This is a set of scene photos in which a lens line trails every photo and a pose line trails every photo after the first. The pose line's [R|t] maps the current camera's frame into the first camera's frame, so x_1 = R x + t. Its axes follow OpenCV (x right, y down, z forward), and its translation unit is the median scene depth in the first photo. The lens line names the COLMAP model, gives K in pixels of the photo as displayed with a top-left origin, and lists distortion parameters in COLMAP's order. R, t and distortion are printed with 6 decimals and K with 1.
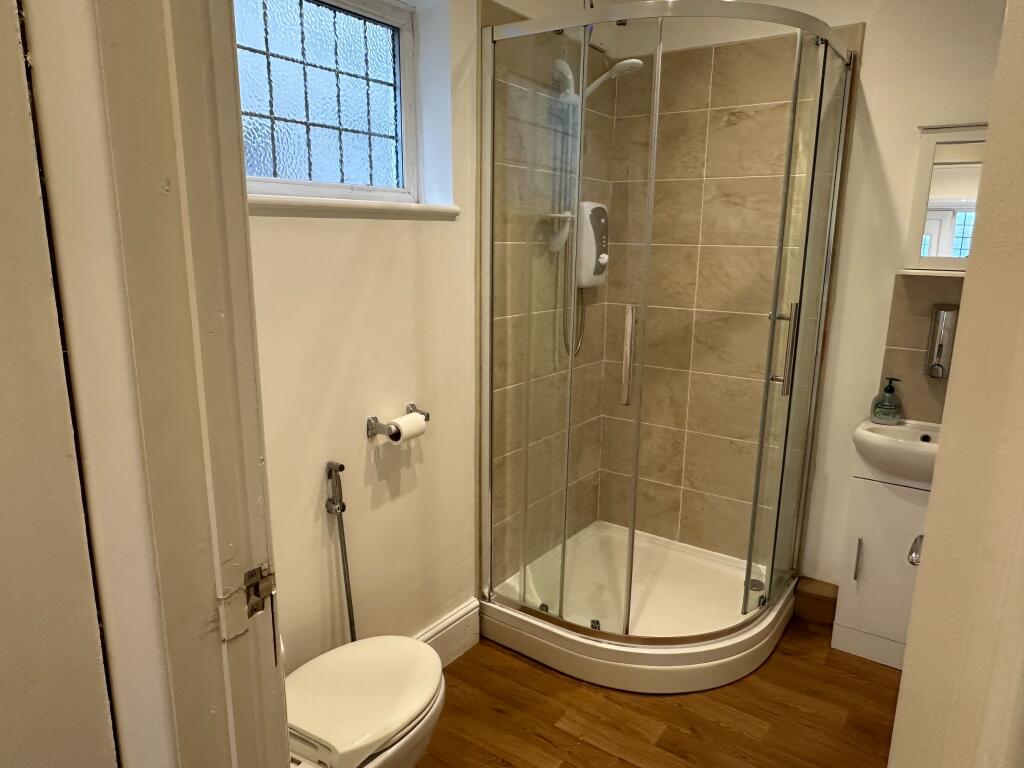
lens RADIAL K [[679.1, 0, 511.0], [0, 679.1, 385.2], [0, 0, 1]] dist [0.001491, 0.000213]
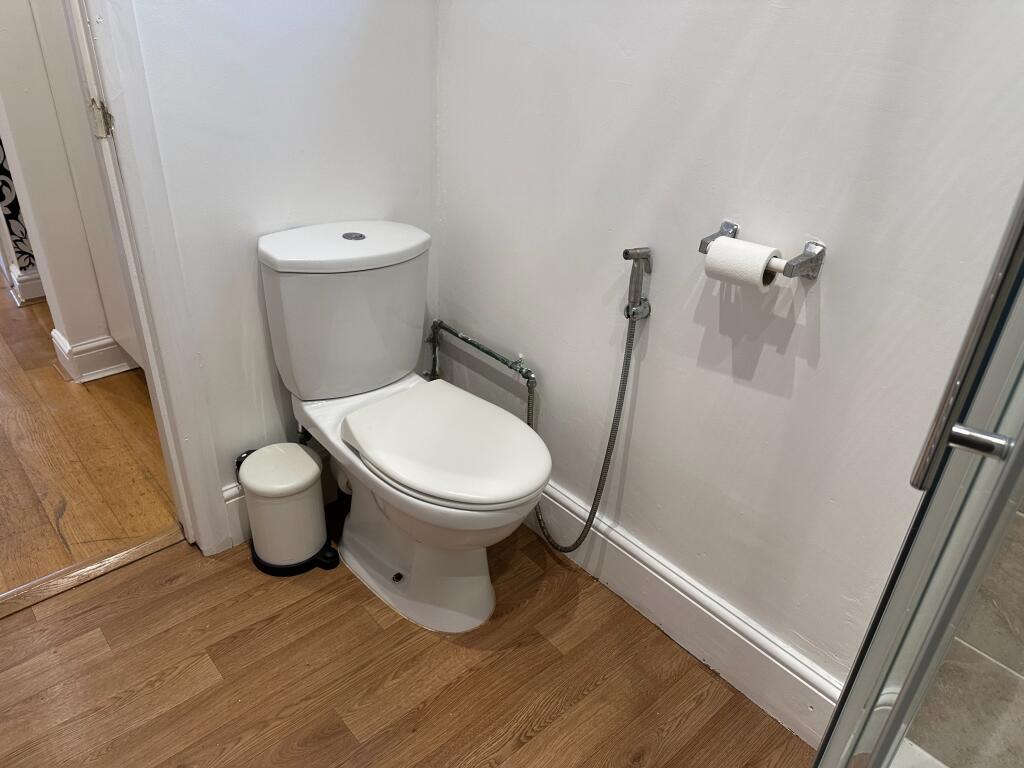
lens RADIAL K [[725.2, 0, 521.6], [0, 725.2, 382.4], [0, 0, 1]] dist [0.047027, -0.067548]
pose [[-0.218119, 0.449020, -0.866490, 0.445847], [-0.258236, 0.829666, 0.494943, -0.105957], [0.941137, 0.331716, -0.065012, 0.868126]]
